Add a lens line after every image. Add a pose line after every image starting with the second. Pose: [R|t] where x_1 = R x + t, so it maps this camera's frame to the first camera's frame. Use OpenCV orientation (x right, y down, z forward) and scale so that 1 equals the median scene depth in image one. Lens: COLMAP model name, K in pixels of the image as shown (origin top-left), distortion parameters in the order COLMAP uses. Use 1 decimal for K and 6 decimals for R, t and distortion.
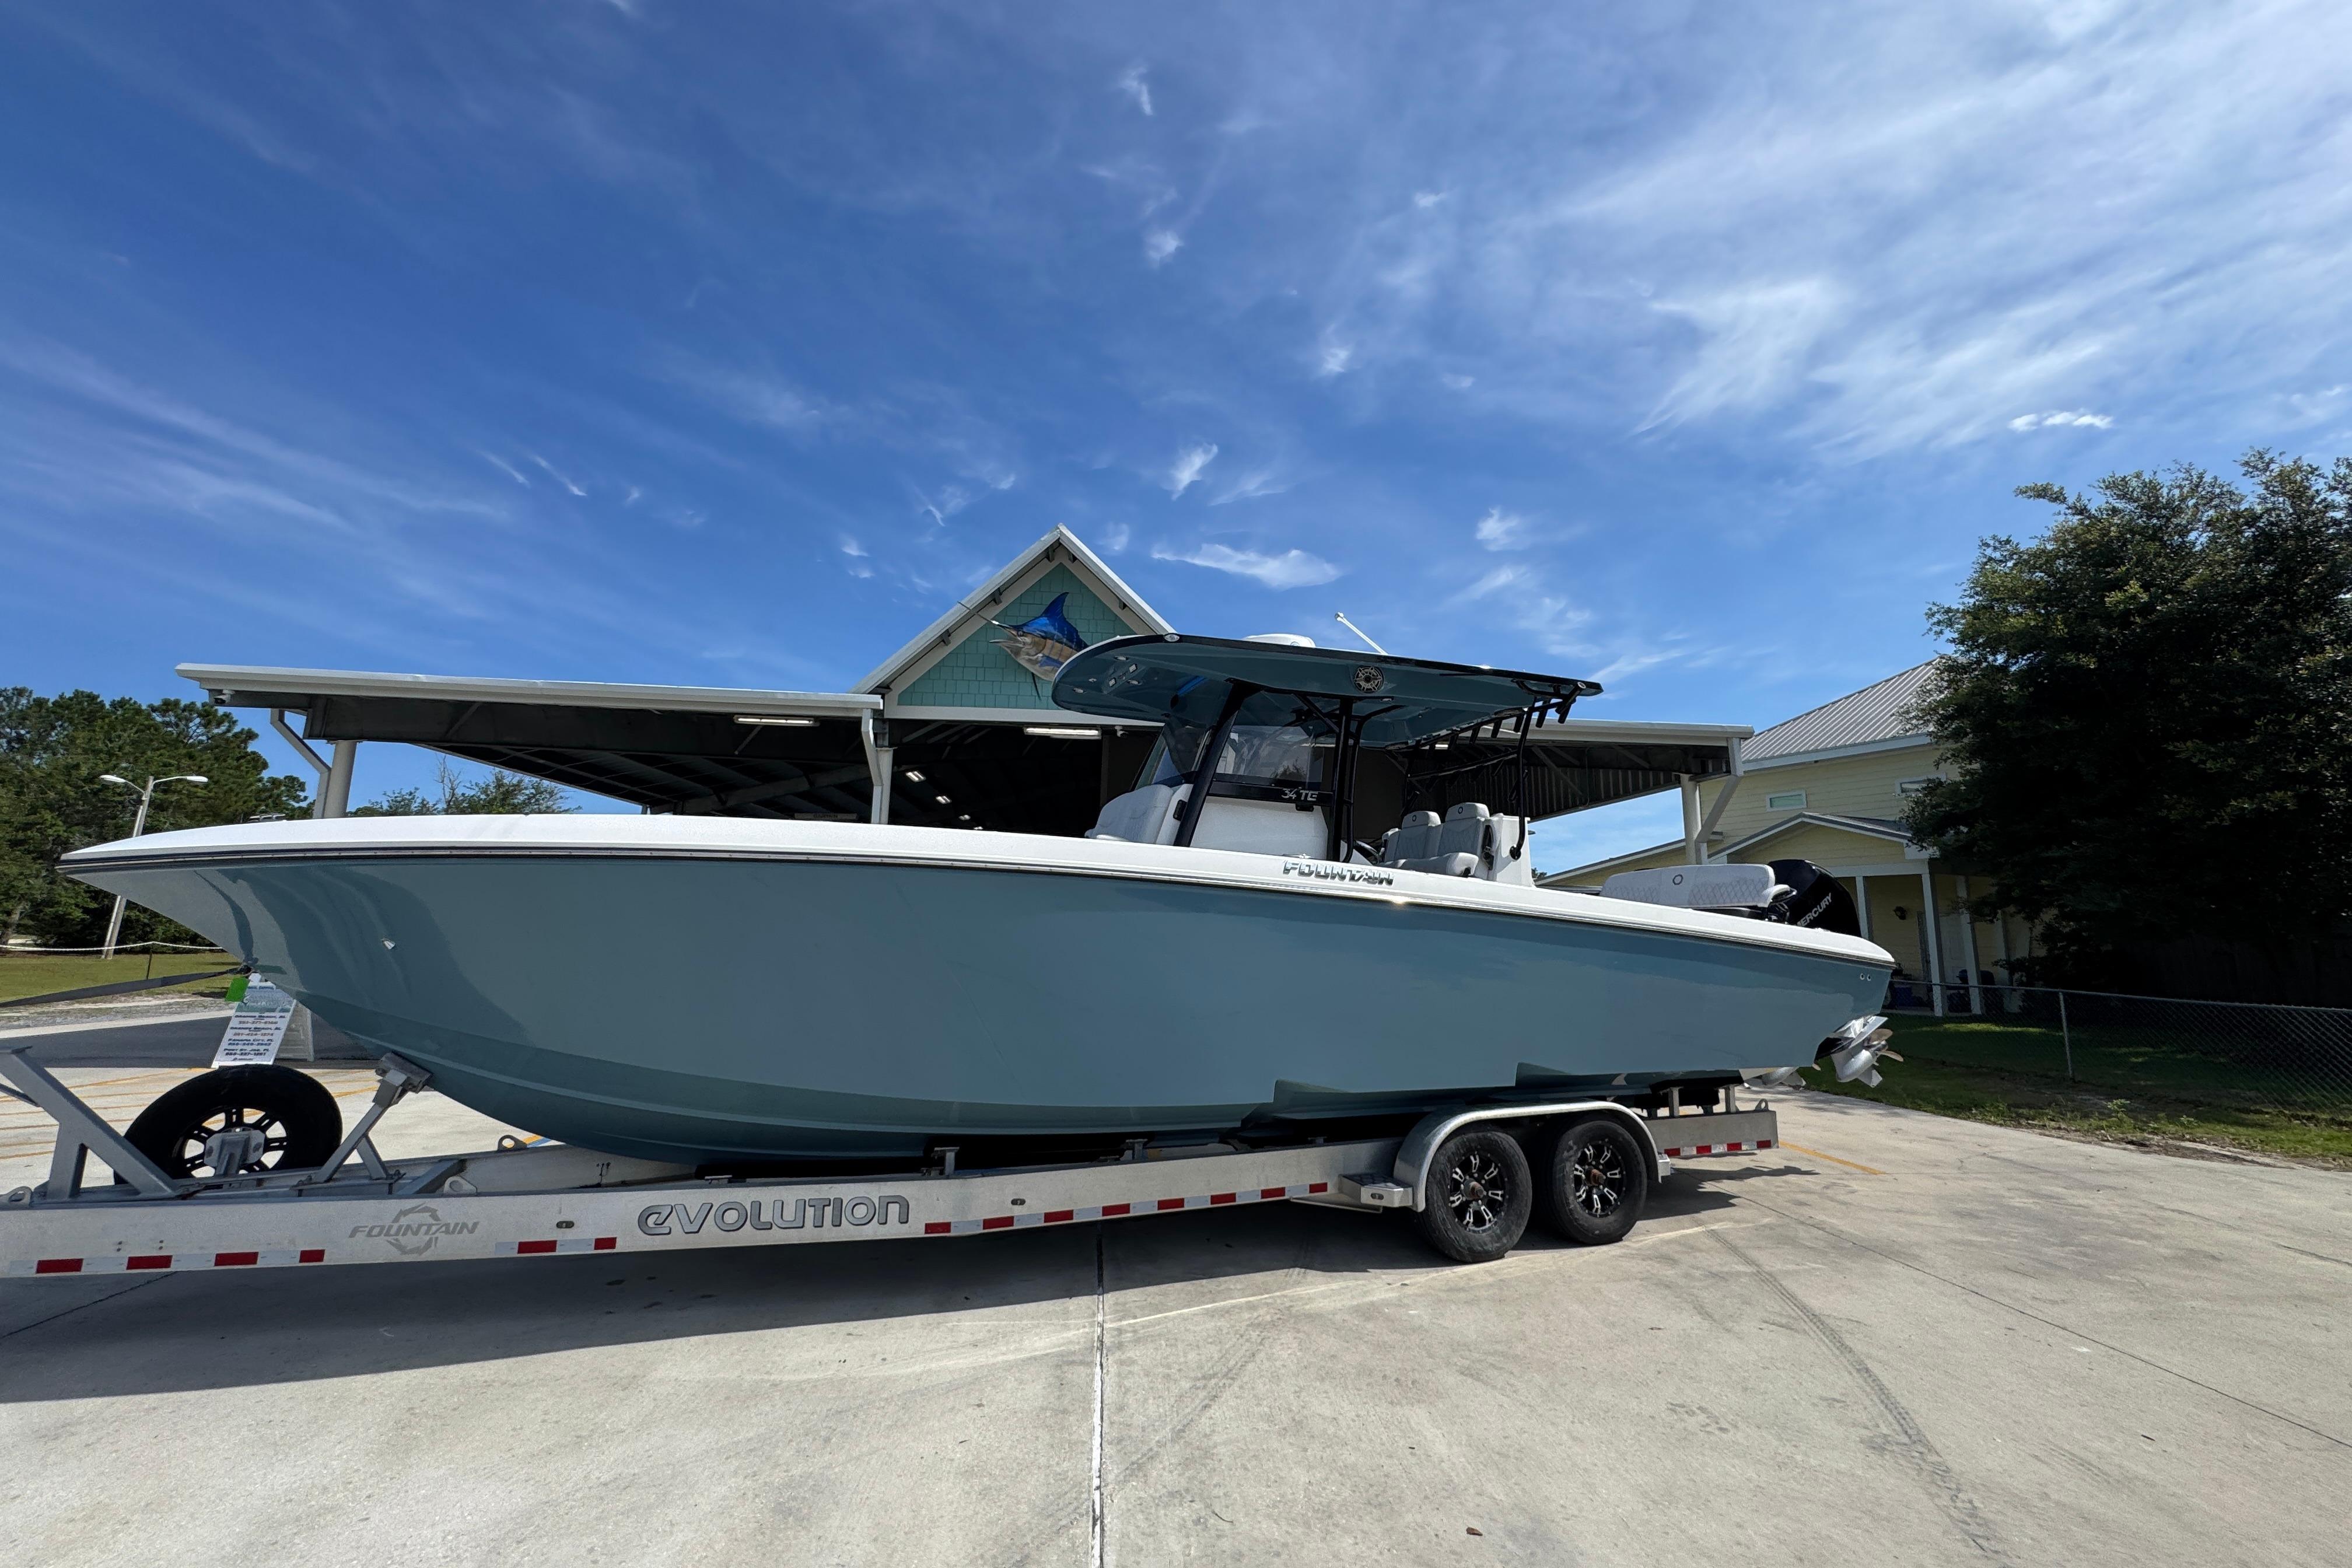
lens RADIAL K [[948.5, 0, 1182.5], [0, 948.5, 793.0], [0, 0, 1]] dist [-0.002542, 0.000007]
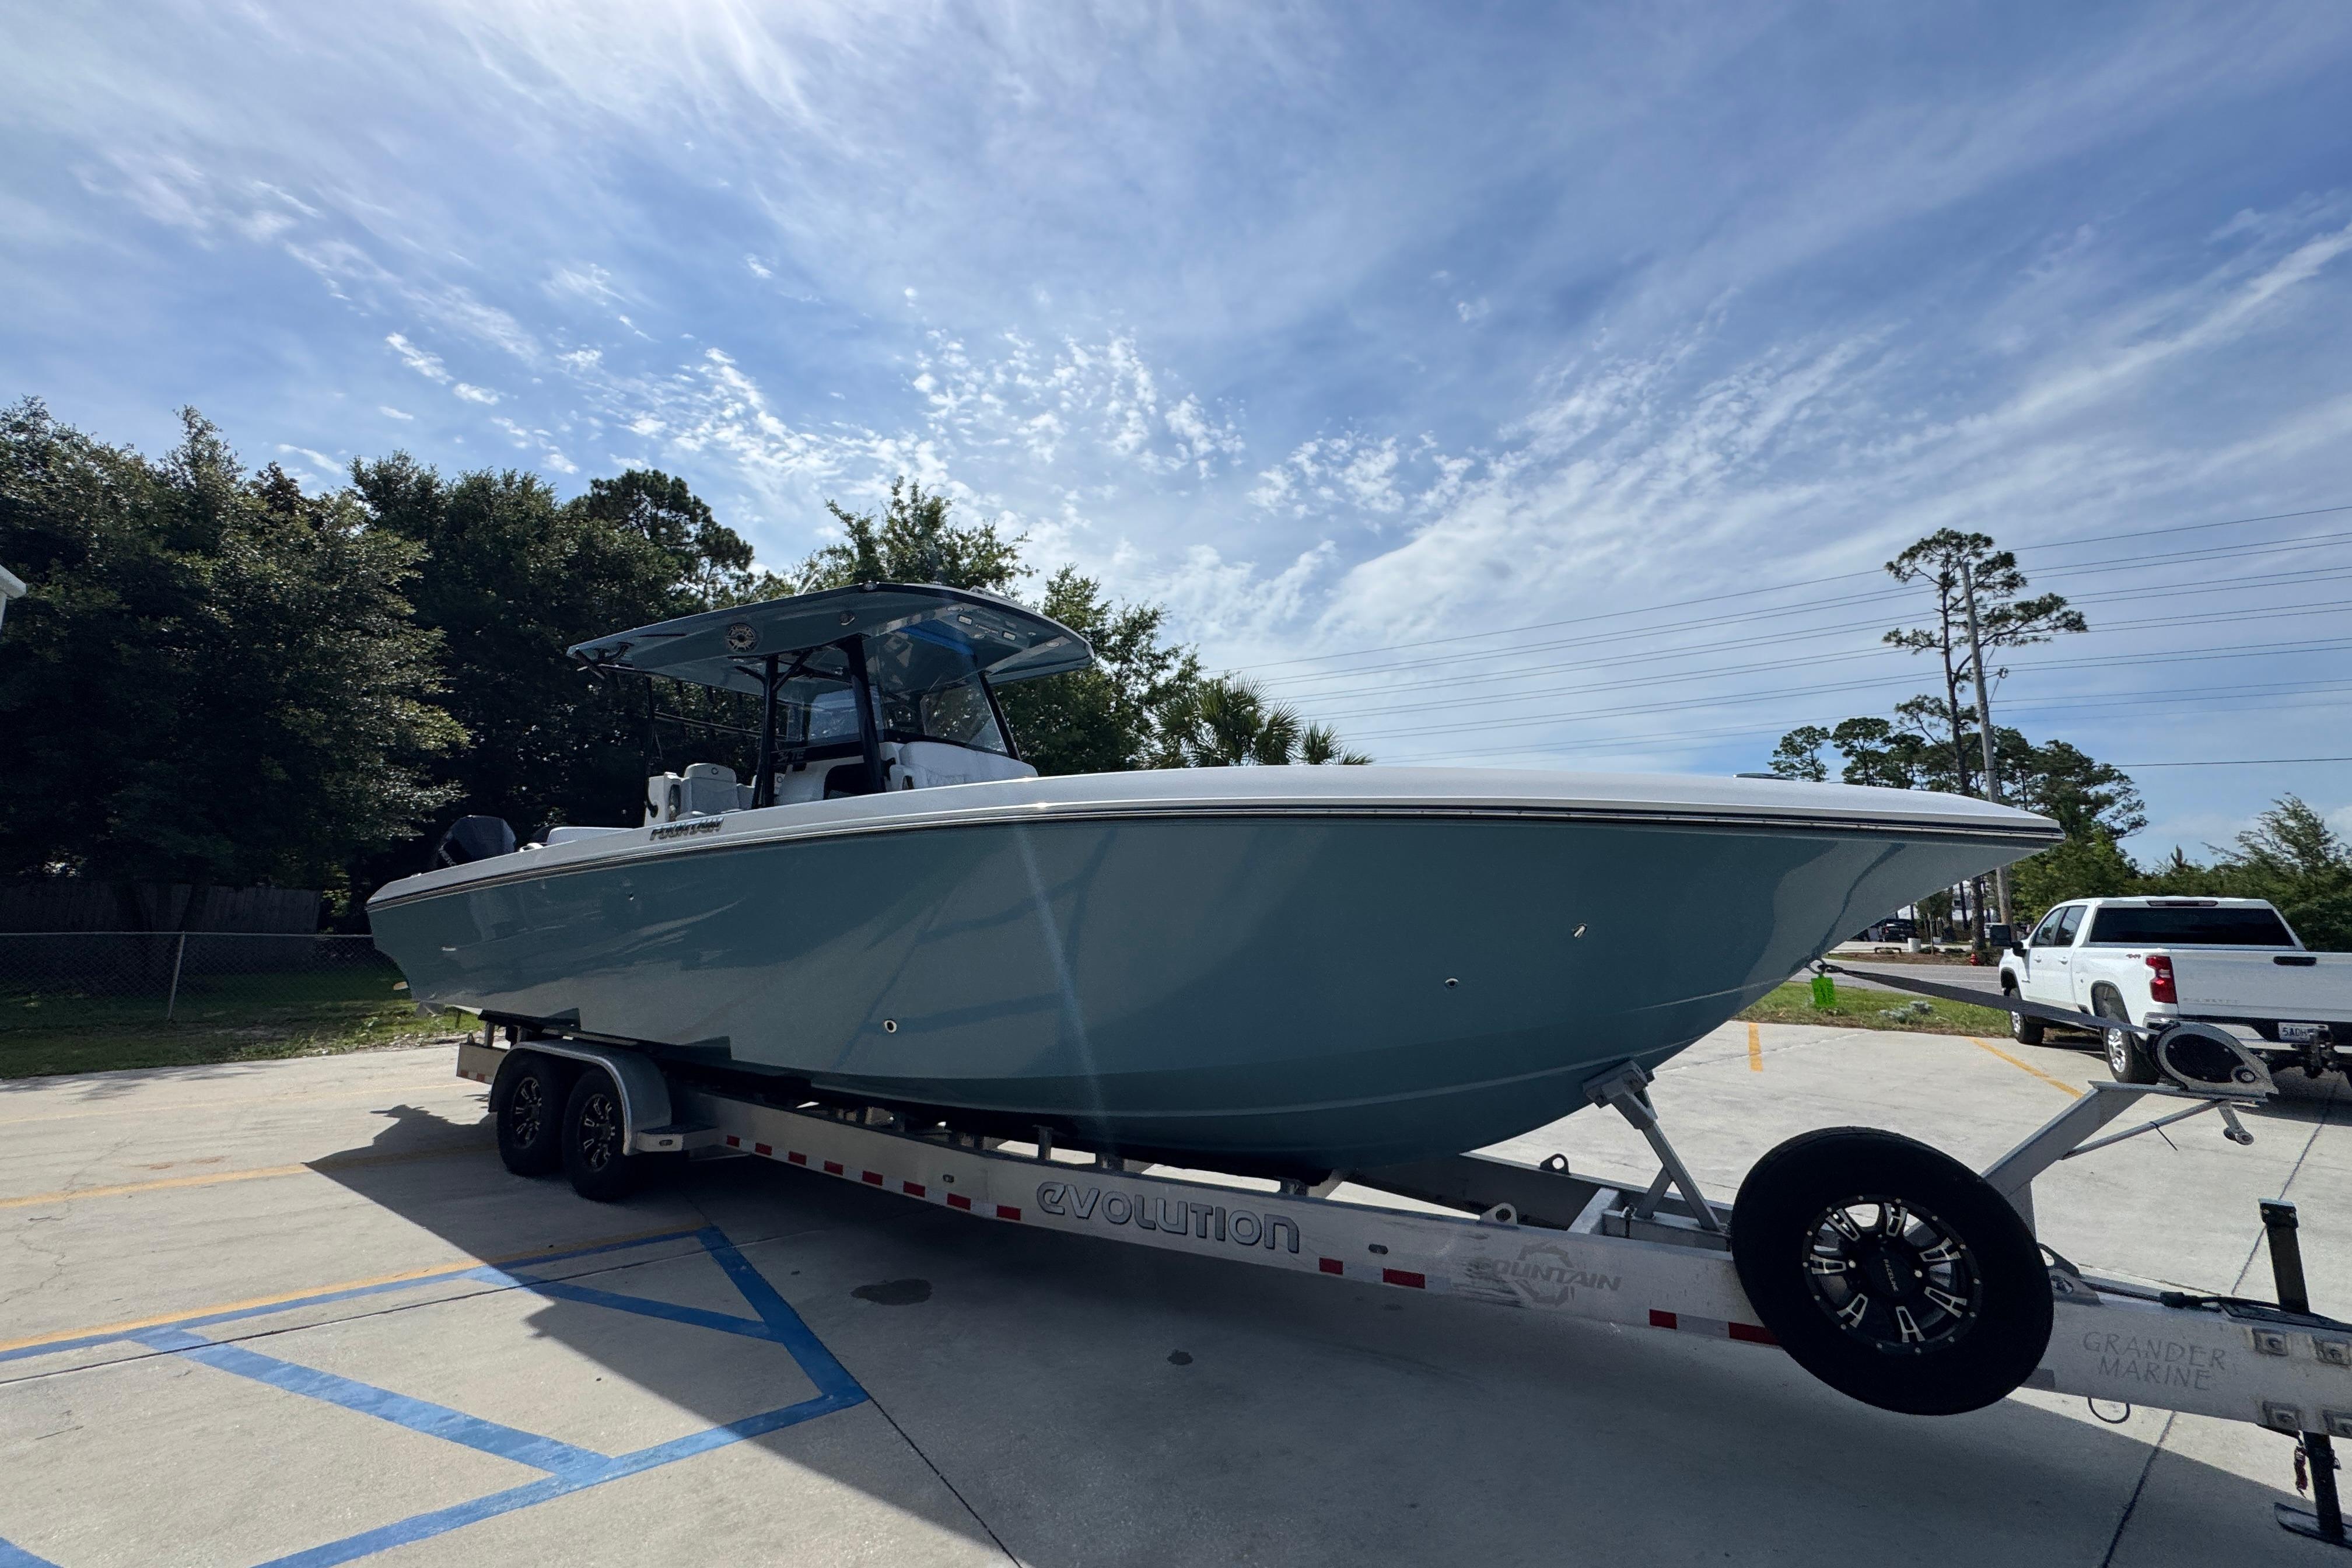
lens RADIAL K [[943.1, 0, 1176.0], [0, 943.1, 787.5], [0, 0, 1]] dist [-0.002446, 0.000539]
pose [[-0.549646, 0.085536, 0.831007, -0.262631], [-0.144691, 0.969963, -0.195540, 0.052546], [-0.822772, -0.227717, -0.520760, 0.361458]]
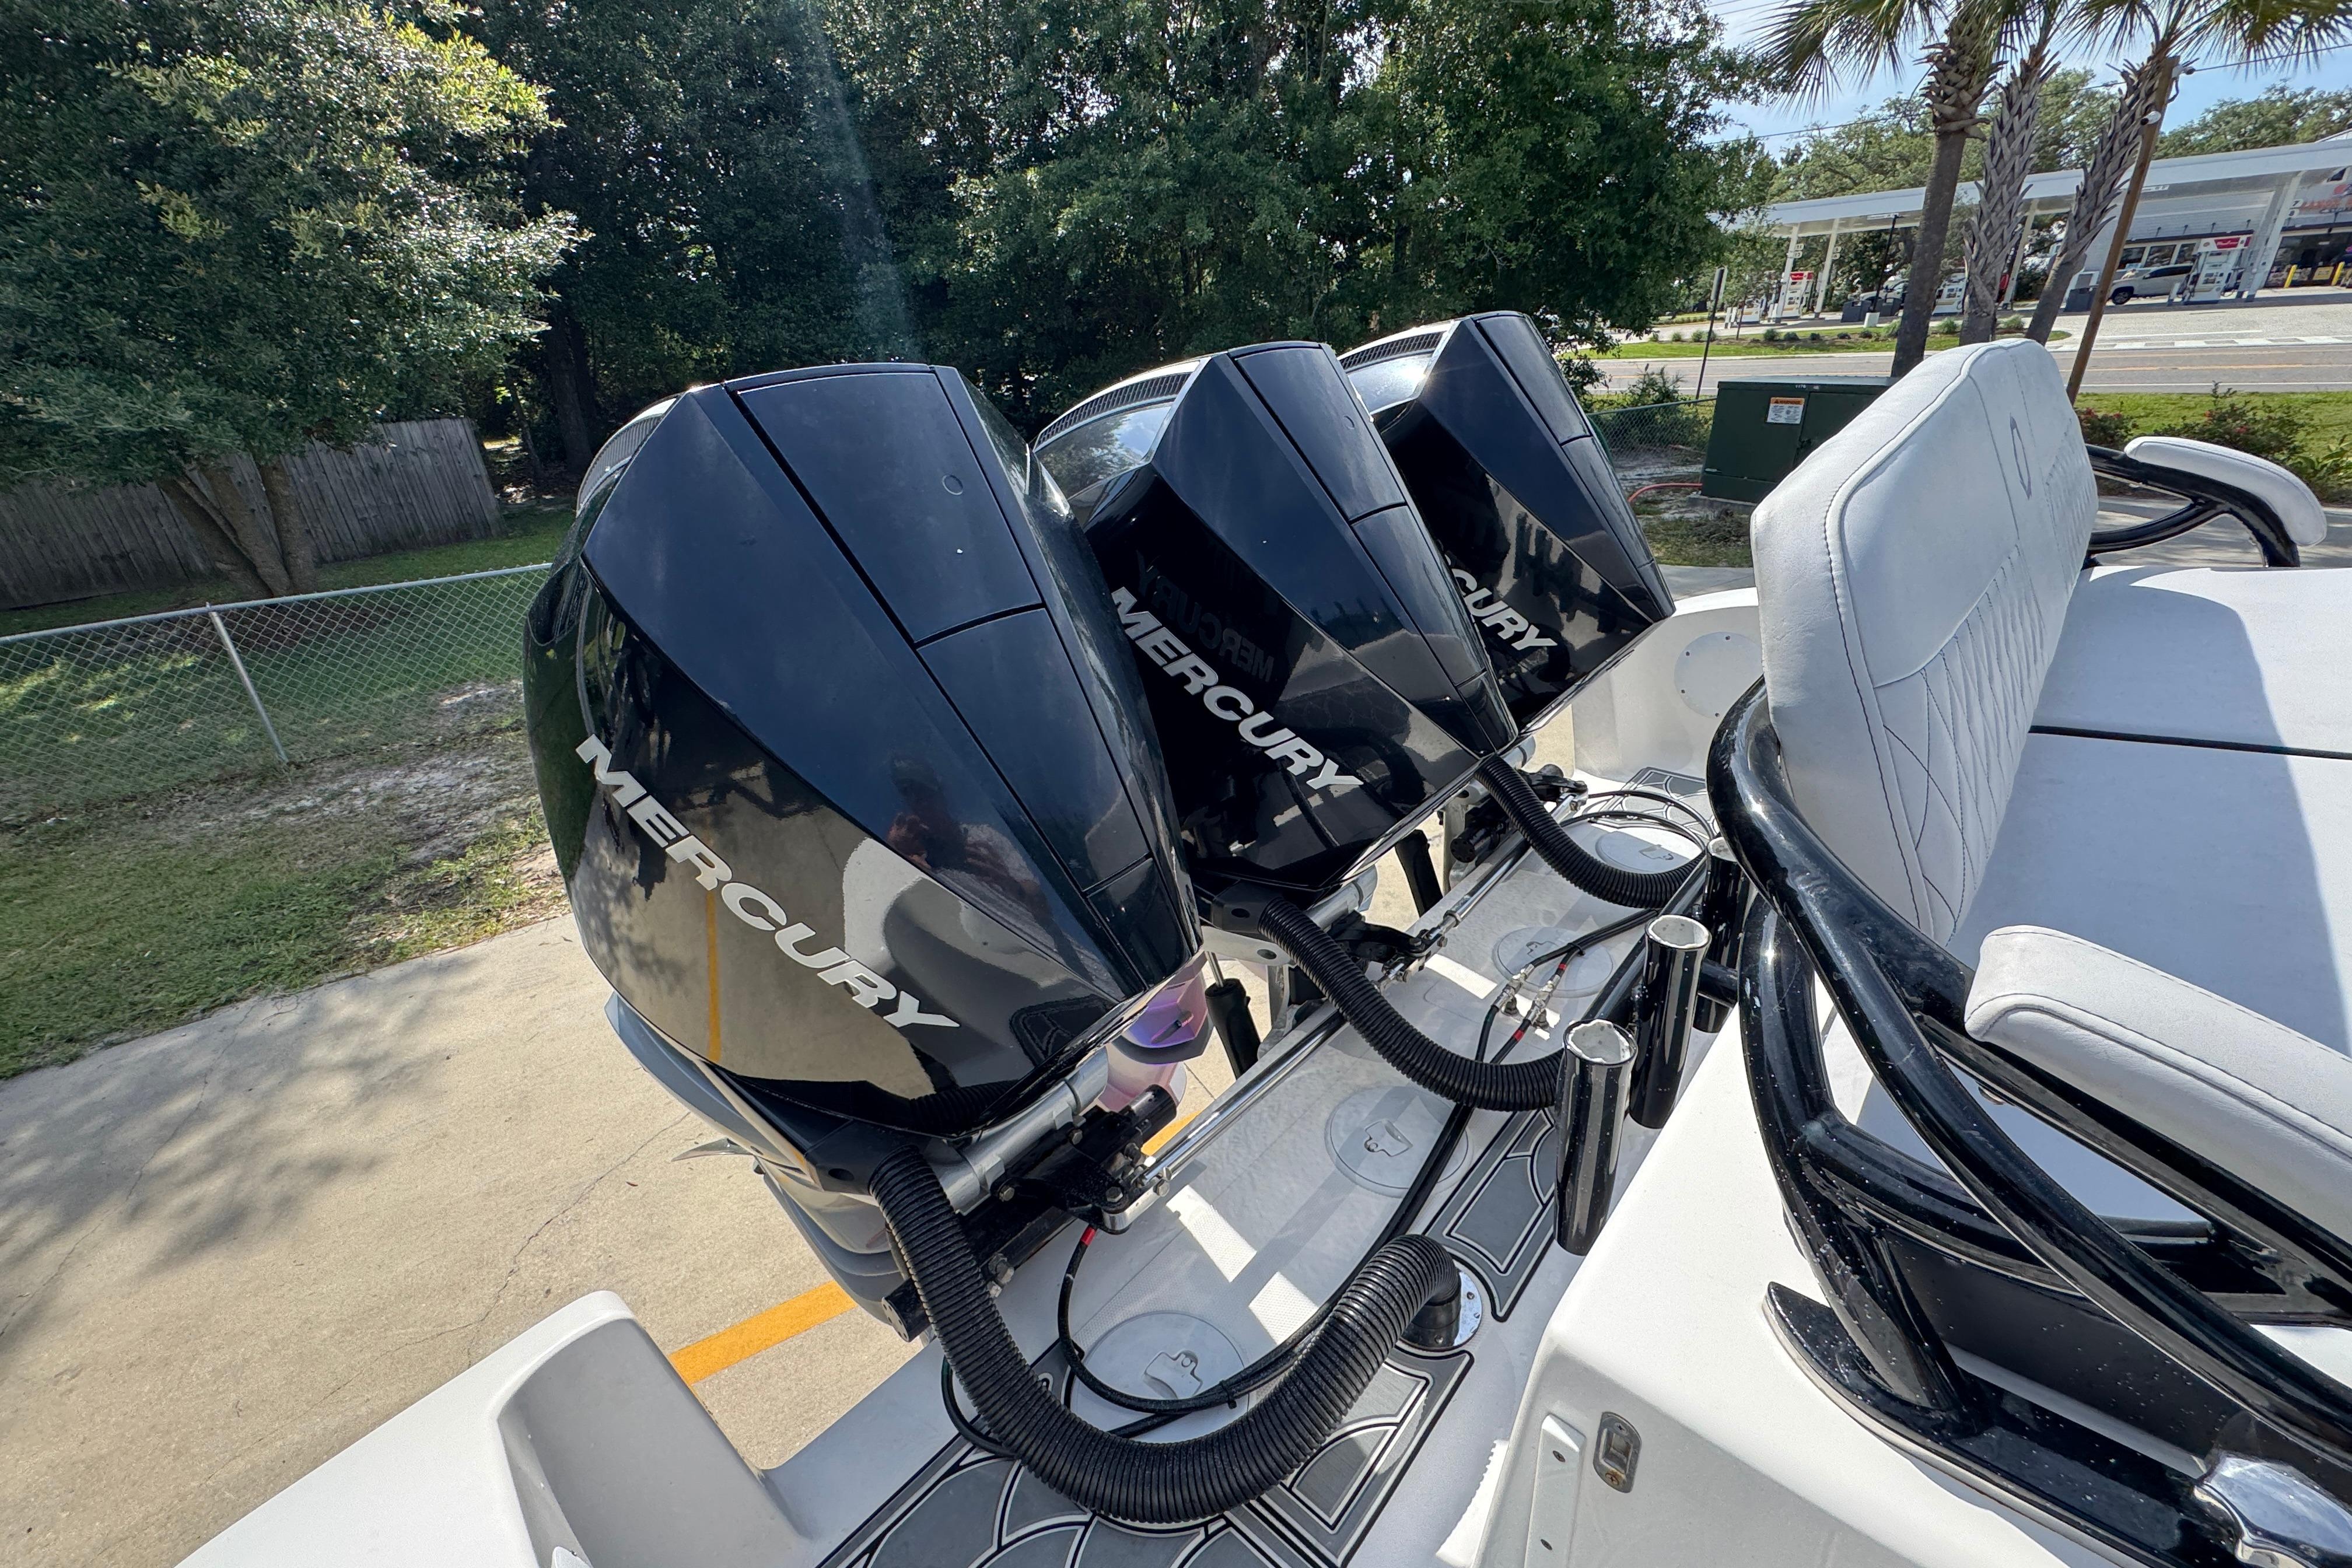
lens RADIAL K [[944.5, 0, 1177.1], [0, 944.5, 780.3], [0, 0, 1]] dist [-0.001313, 0.000034]
pose [[-0.405472, -0.389592, 0.826928, 0.139369], [-0.077110, 0.915983, 0.393738, 0.029029], [-0.910849, 0.095885, -0.401447, 0.388916]]
